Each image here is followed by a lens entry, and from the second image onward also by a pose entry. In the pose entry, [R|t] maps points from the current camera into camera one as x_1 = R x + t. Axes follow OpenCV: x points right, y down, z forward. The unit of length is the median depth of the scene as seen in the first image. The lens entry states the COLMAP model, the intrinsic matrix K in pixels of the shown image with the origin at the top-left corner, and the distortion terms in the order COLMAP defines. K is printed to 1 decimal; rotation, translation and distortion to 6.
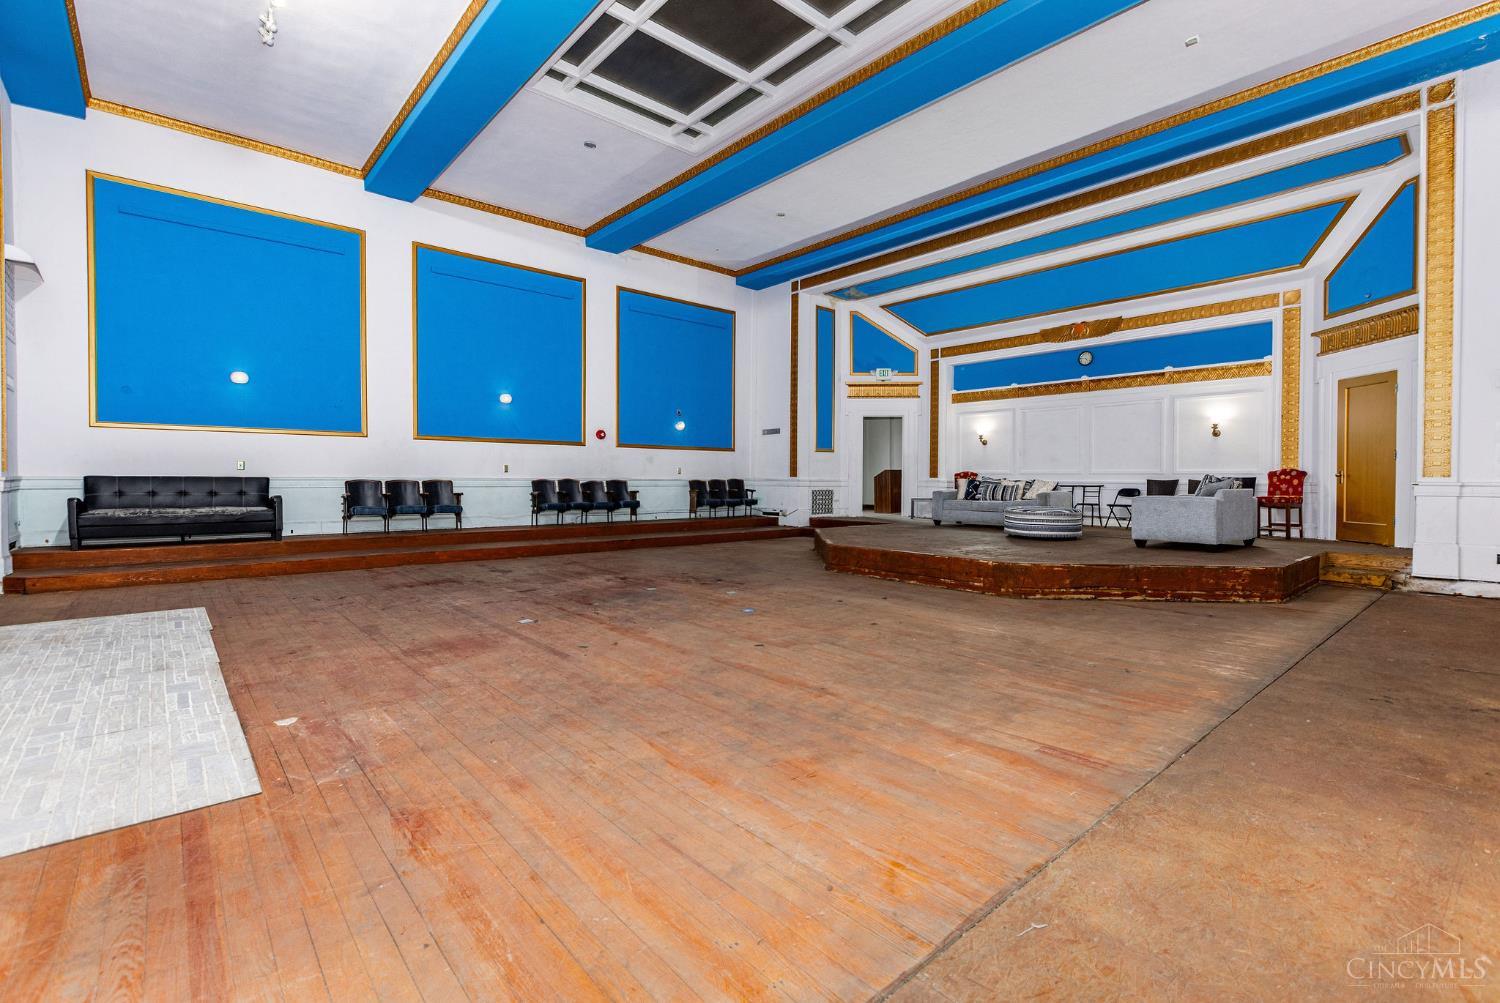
lens RADIAL K [[673.8, 0, 753.6], [0, 673.8, 487.3], [0, 0, 1]] dist [-0.003049, 0.000097]
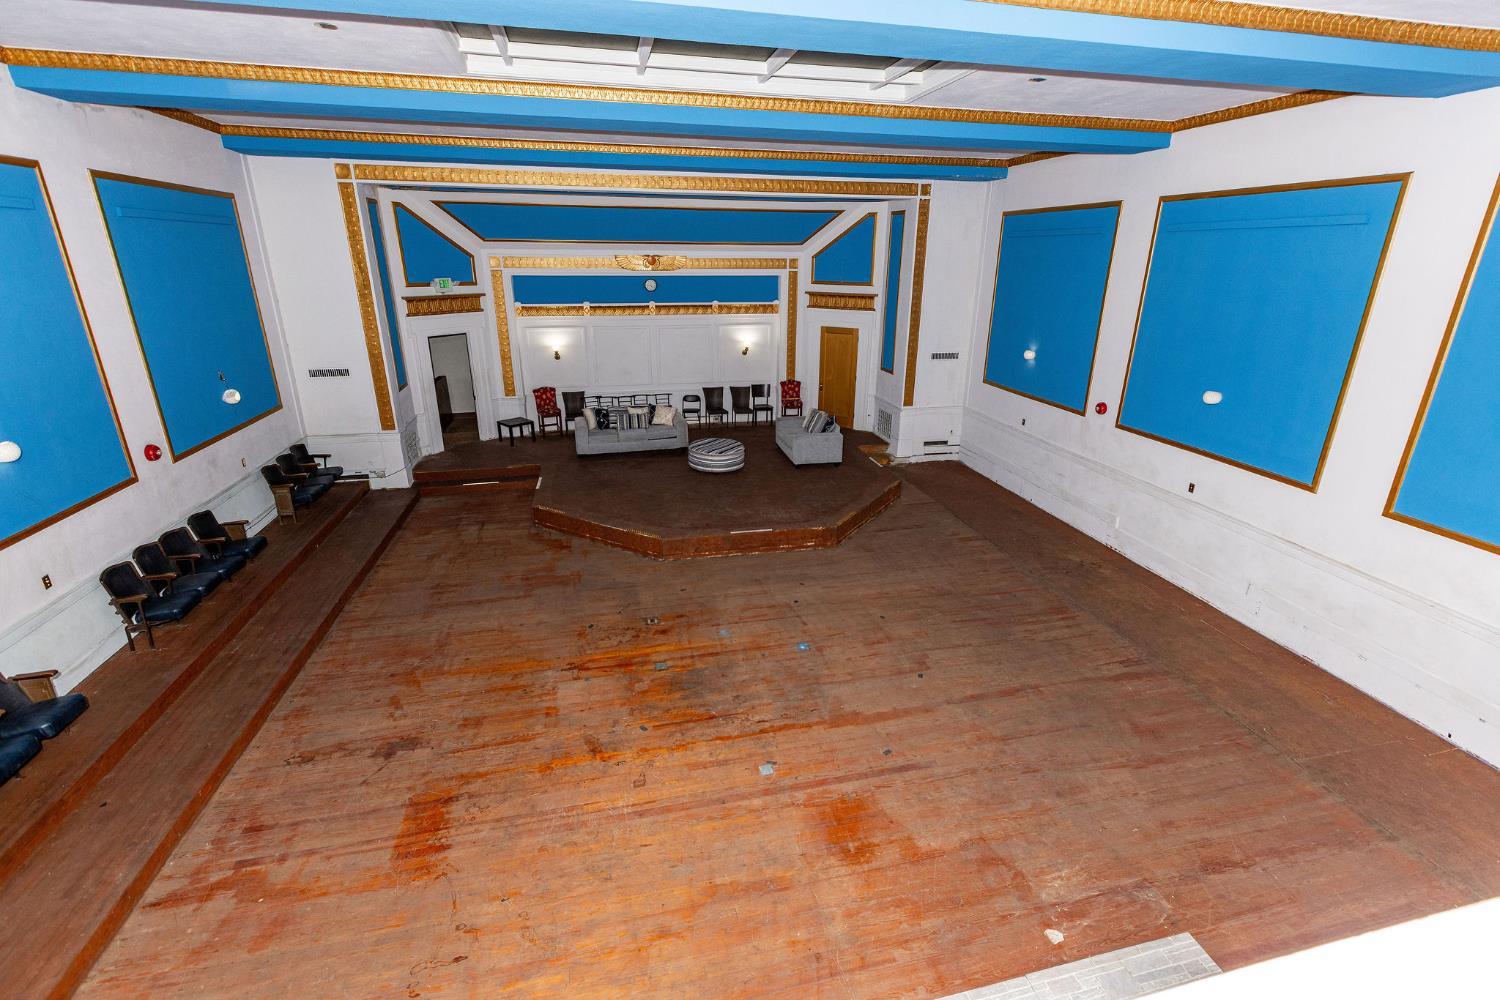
lens RADIAL K [[660.5, 0, 758.8], [0, 660.5, 486.7], [0, 0, 1]] dist [-0.000884, 0.000058]
pose [[0.472600, -0.290651, 0.831968, -0.467248], [0.005833, 0.945060, 0.326846, -0.236356], [-0.881258, -0.149615, 0.448331, 0.278586]]
